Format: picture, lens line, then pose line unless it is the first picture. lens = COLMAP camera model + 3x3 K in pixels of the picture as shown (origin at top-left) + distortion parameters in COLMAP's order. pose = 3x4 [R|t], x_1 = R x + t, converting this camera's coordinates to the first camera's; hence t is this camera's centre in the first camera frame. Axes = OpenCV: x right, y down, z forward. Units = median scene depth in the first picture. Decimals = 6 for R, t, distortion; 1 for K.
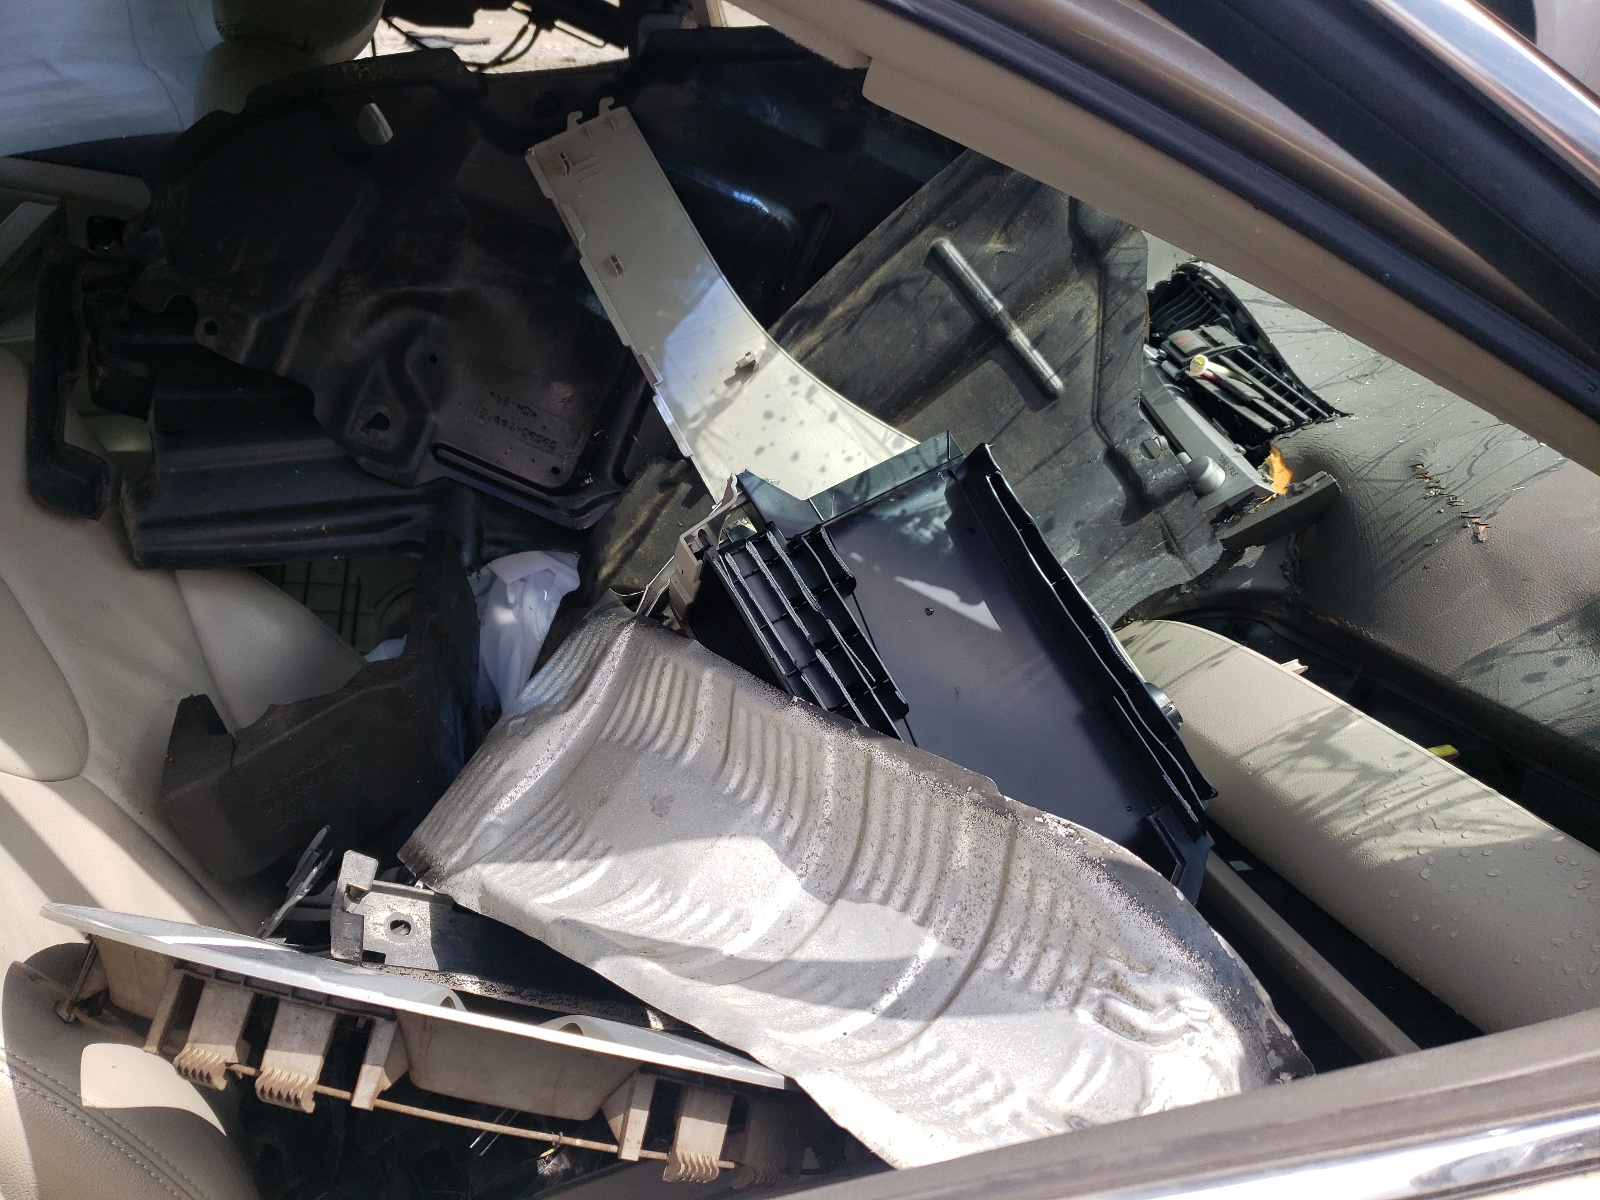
lens RADIAL K [[1326.4, 0, 800.0], [0, 1326.4, 600.0], [0, 0, 1]] dist [-0.008834, 0.052677]
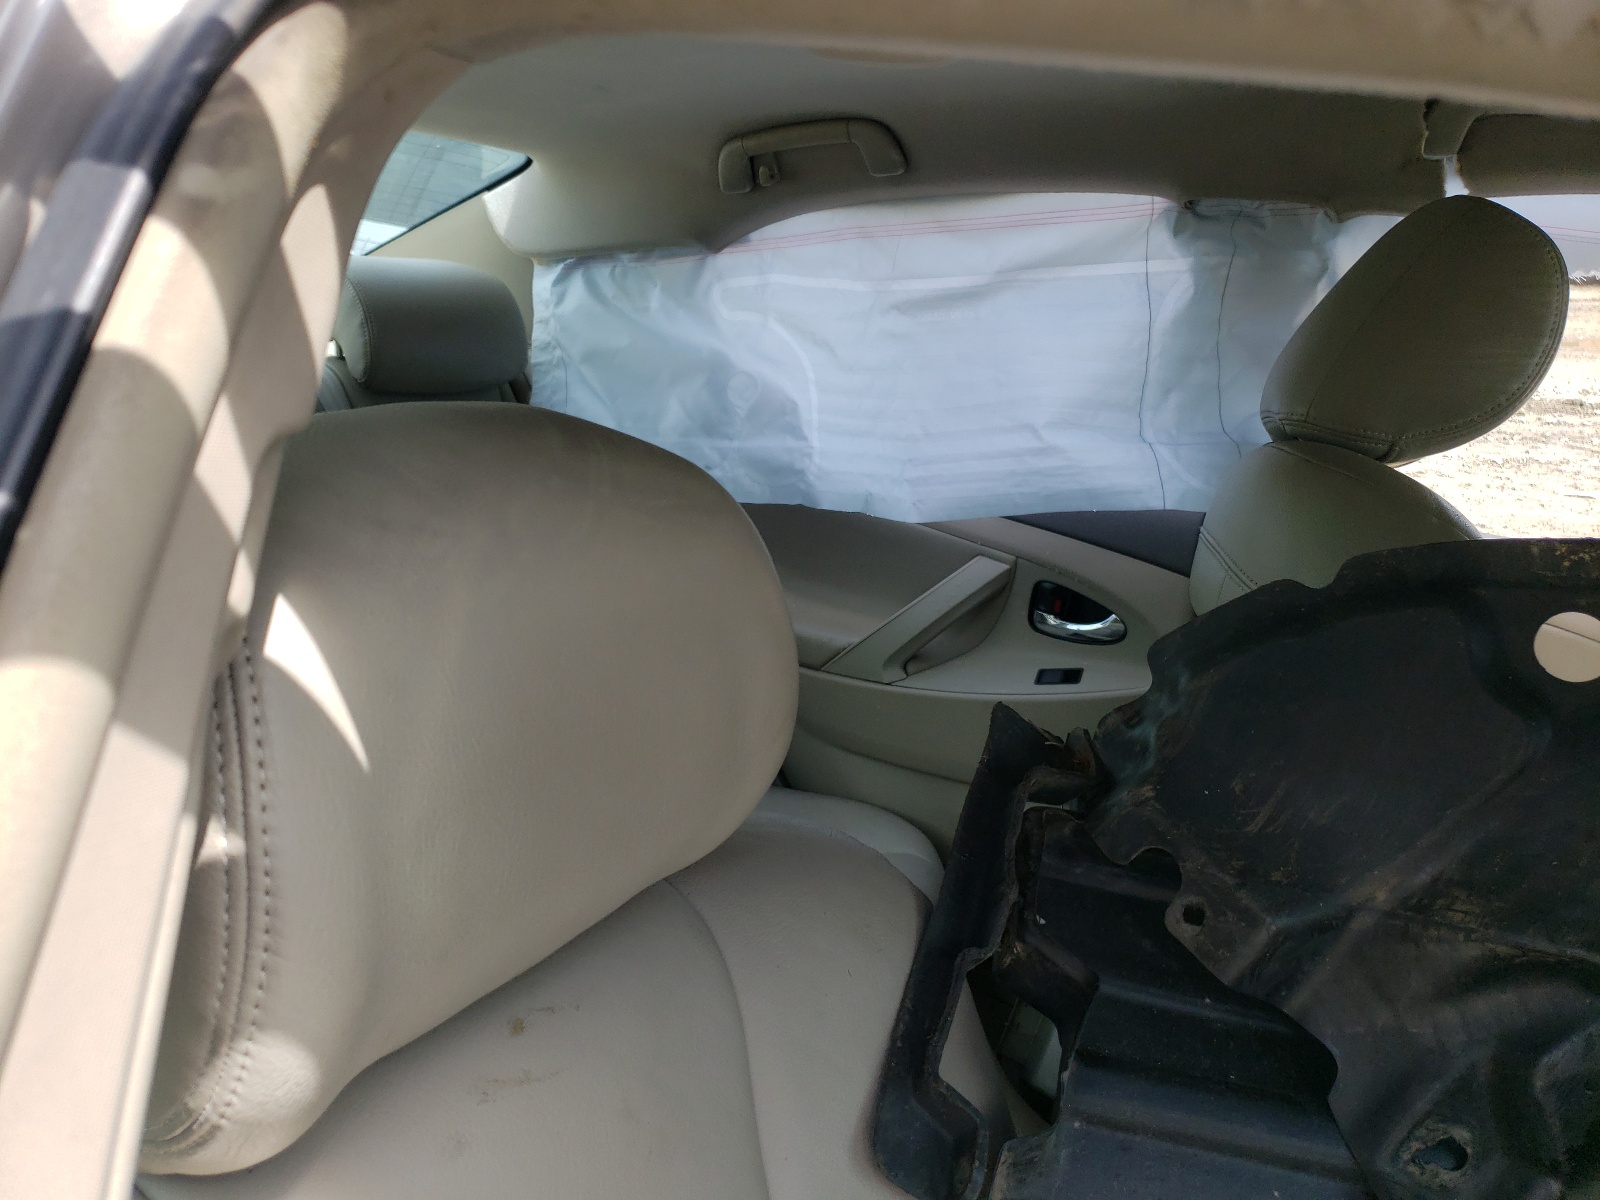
lens RADIAL K [[1326.4, 0, 800.0], [0, 1326.4, 600.0], [0, 0, 1]] dist [-0.008834, 0.052677]
pose [[0.803108, 0.155338, -0.575229, -0.259037], [-0.281068, 0.950022, -0.135866, -0.206351], [0.525375, 0.270794, 0.806630, 0.372345]]
